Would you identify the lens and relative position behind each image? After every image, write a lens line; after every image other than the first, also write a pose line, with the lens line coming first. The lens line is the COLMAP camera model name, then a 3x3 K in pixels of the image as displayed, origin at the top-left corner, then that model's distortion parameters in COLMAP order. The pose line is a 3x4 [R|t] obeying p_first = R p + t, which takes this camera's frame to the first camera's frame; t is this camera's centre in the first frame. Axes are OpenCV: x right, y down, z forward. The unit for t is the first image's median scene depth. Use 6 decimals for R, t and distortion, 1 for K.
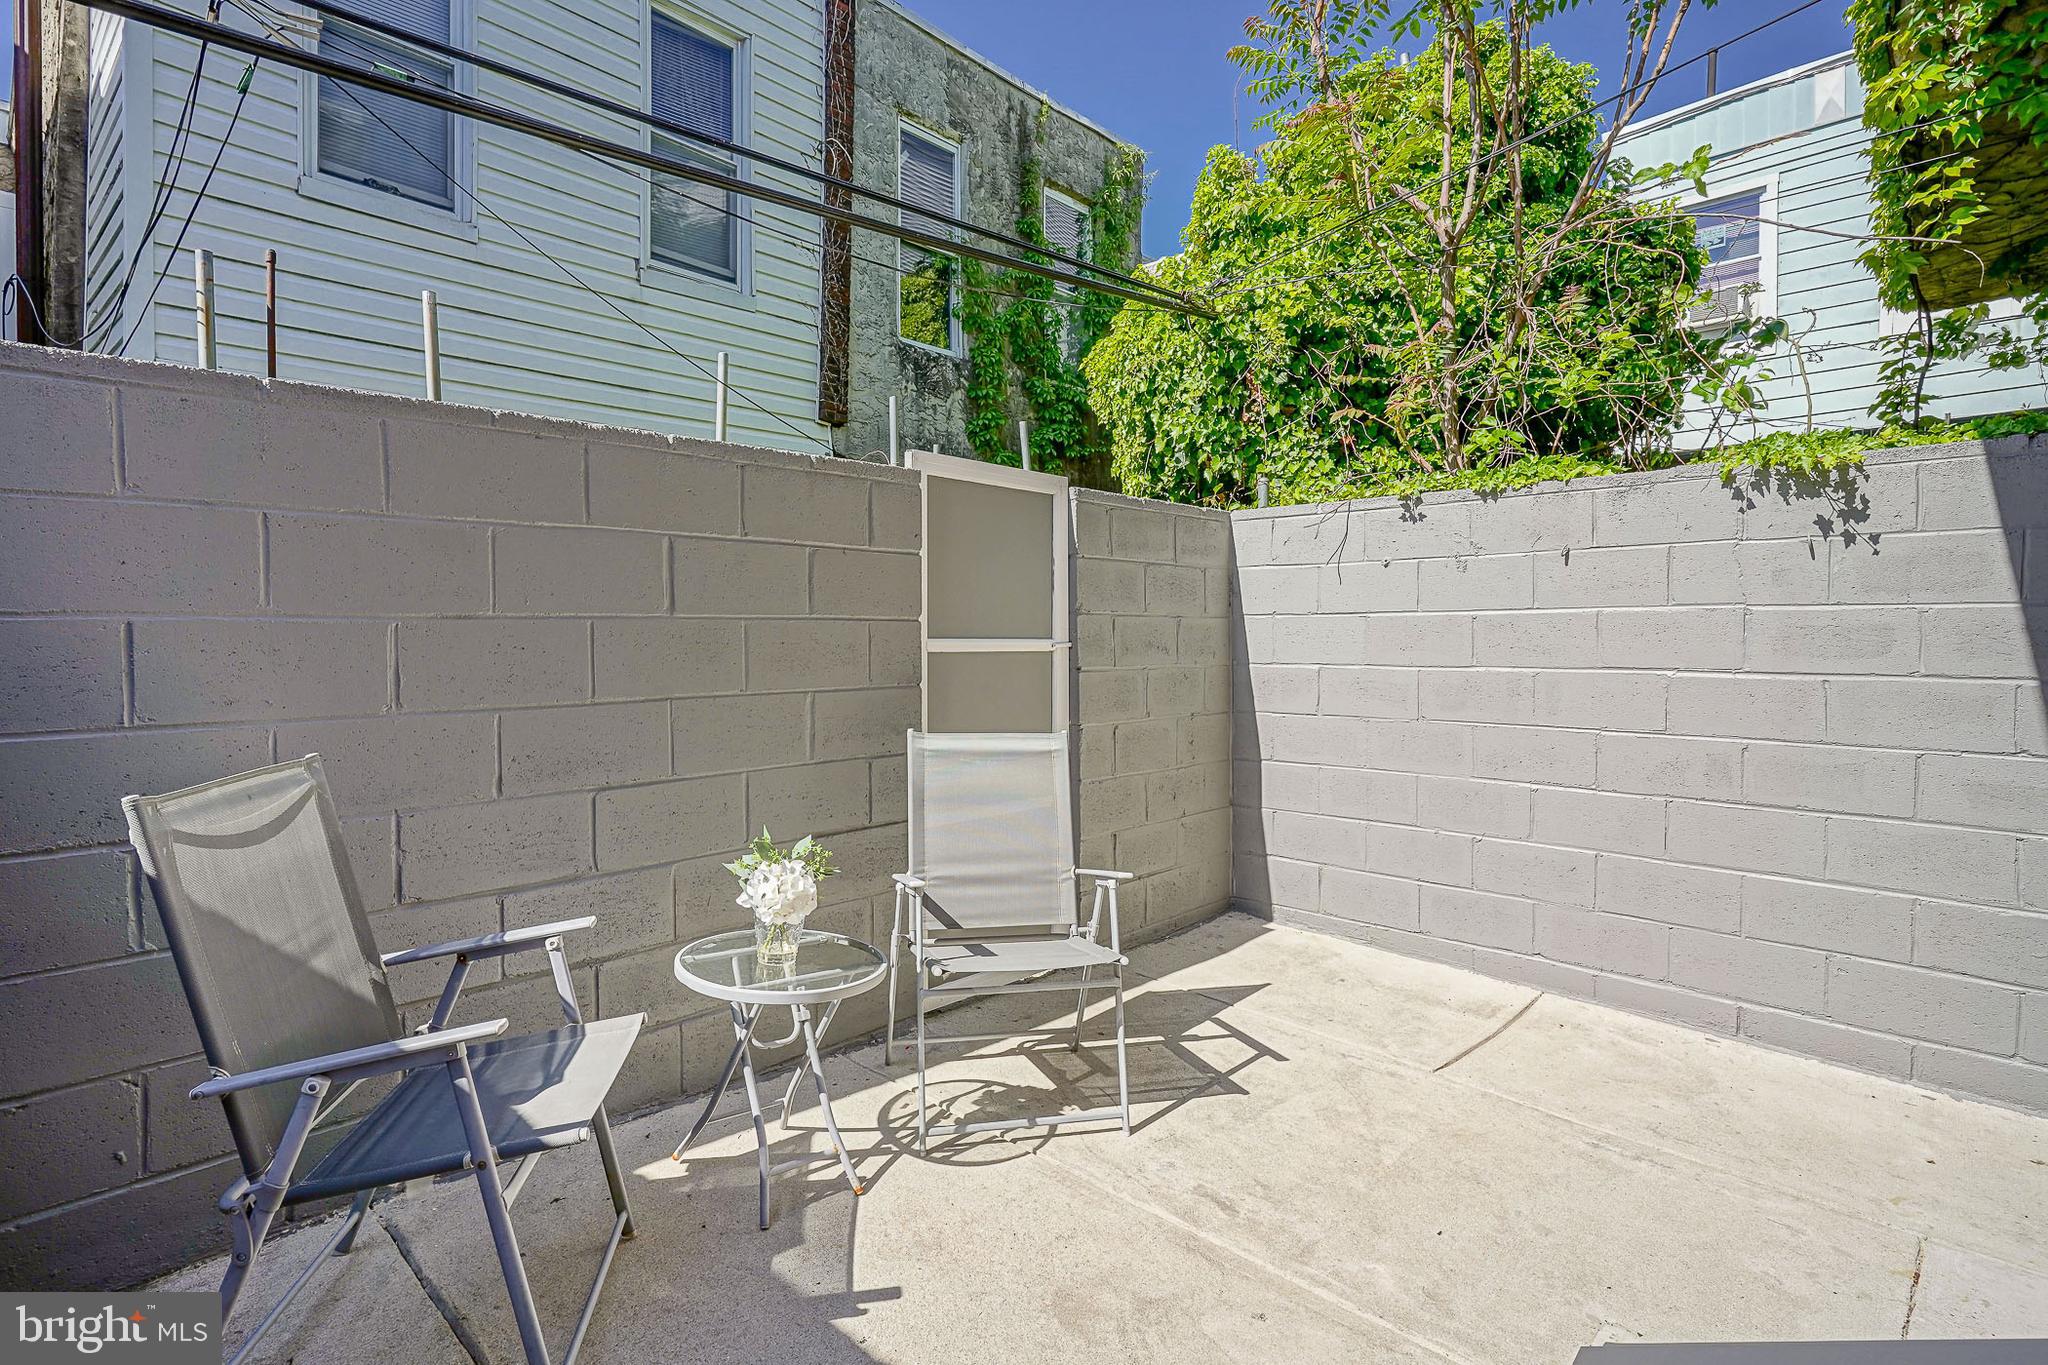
lens RADIAL K [[1025.1, 0, 1014.0], [0, 1025.1, 645.5], [0, 0, 1]] dist [-0.011108, 0.006130]
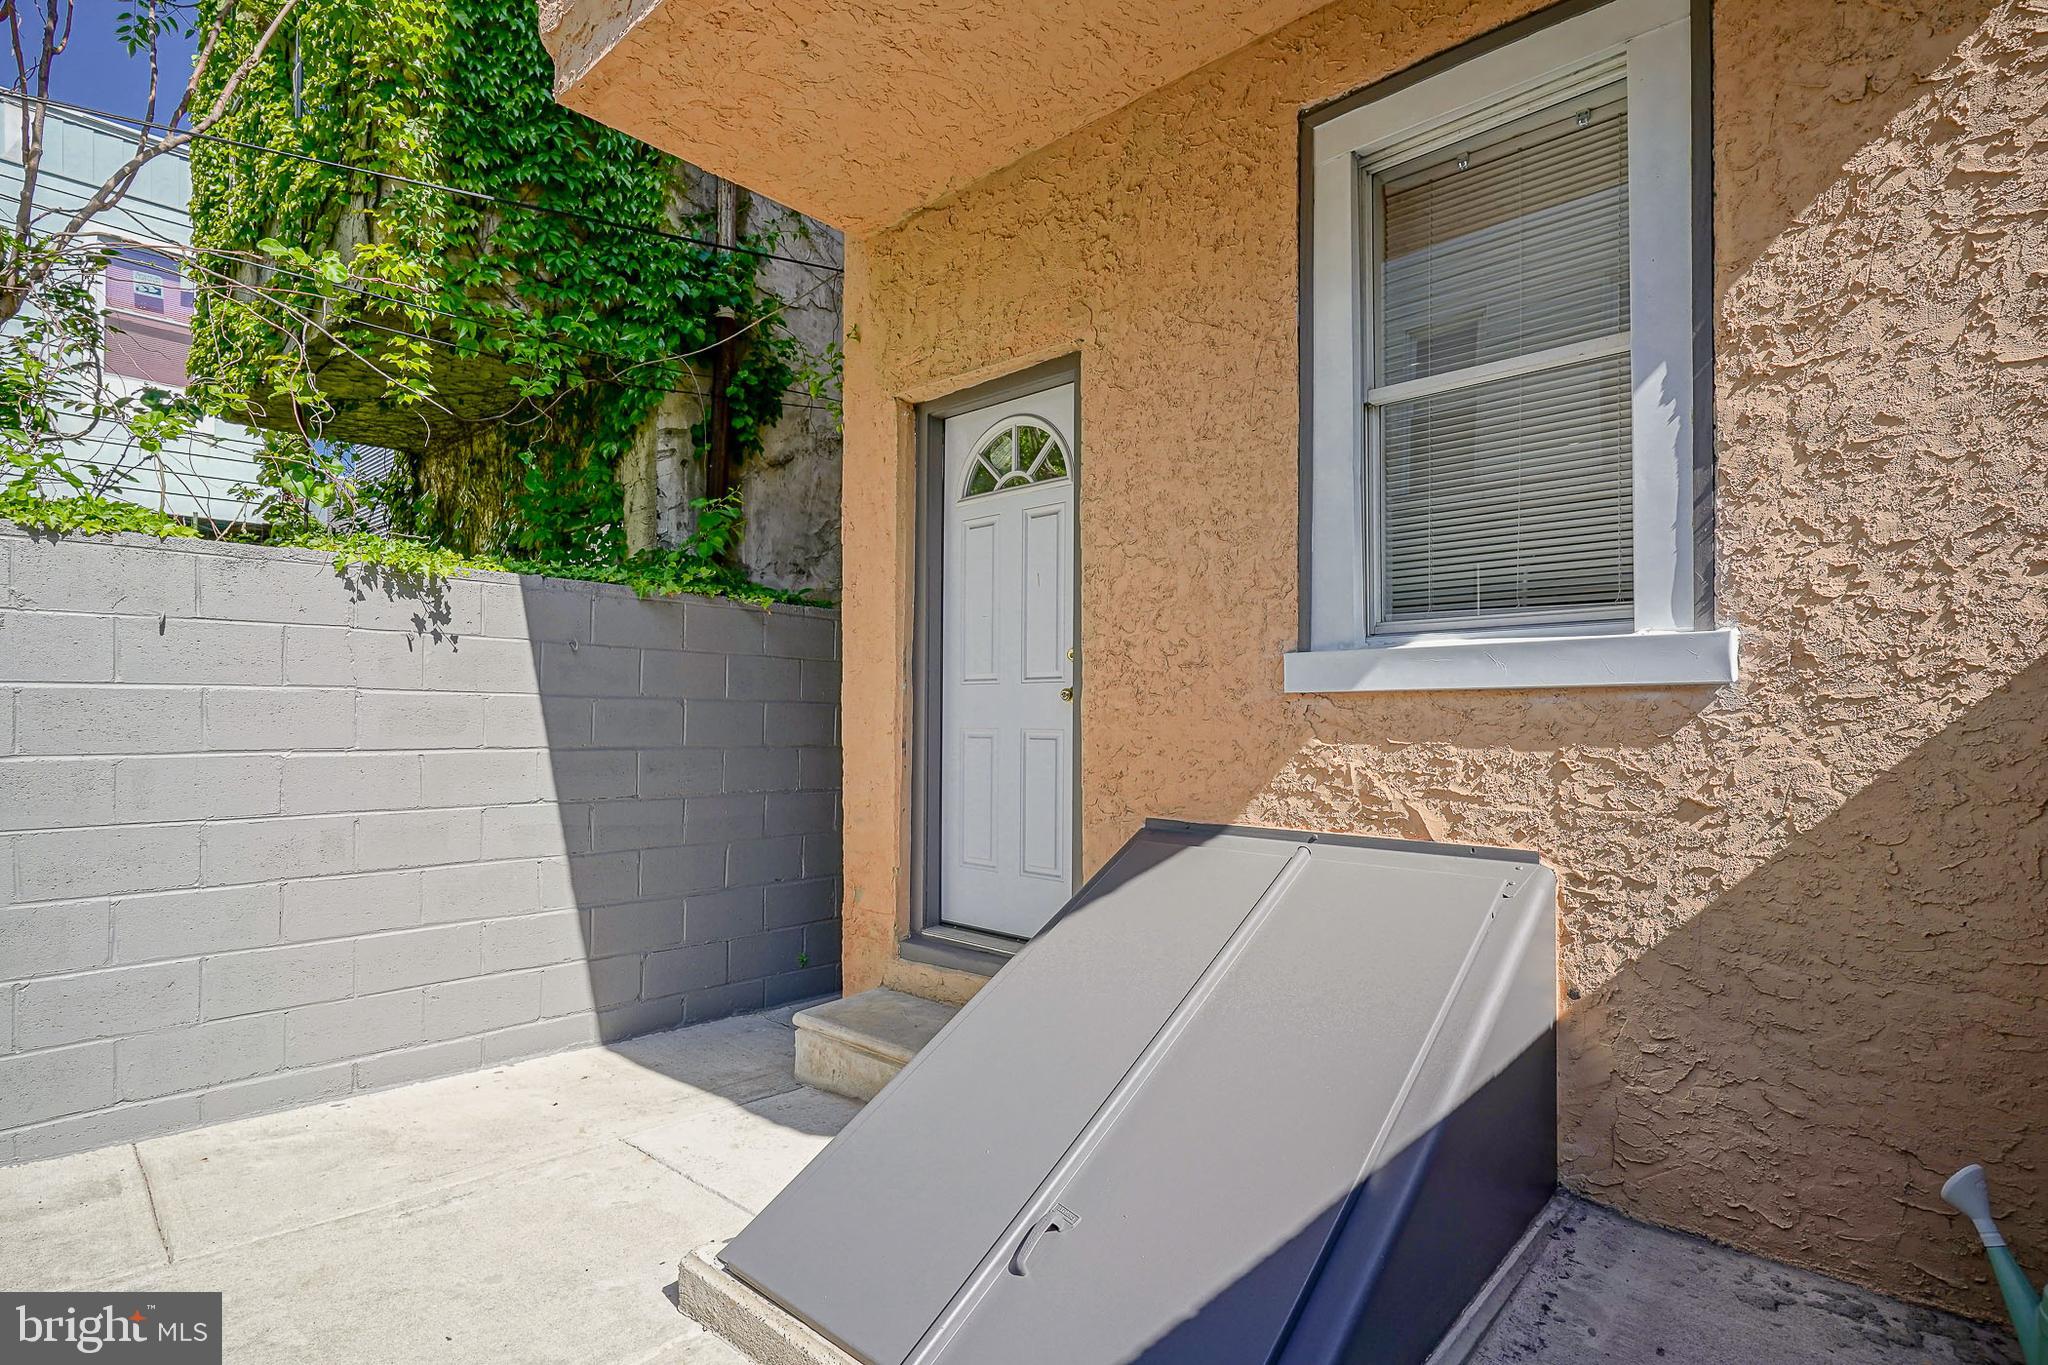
lens RADIAL K [[1025.1, 0, 1023.3], [0, 1025.1, 693.8], [0, 0, 1]] dist [-0.011108, 0.006130]
pose [[-0.050030, 0.028581, 0.998339, -0.407131], [0.008973, 0.999563, -0.028166, 0.003083], [-0.998707, 0.007549, -0.050265, 0.355701]]
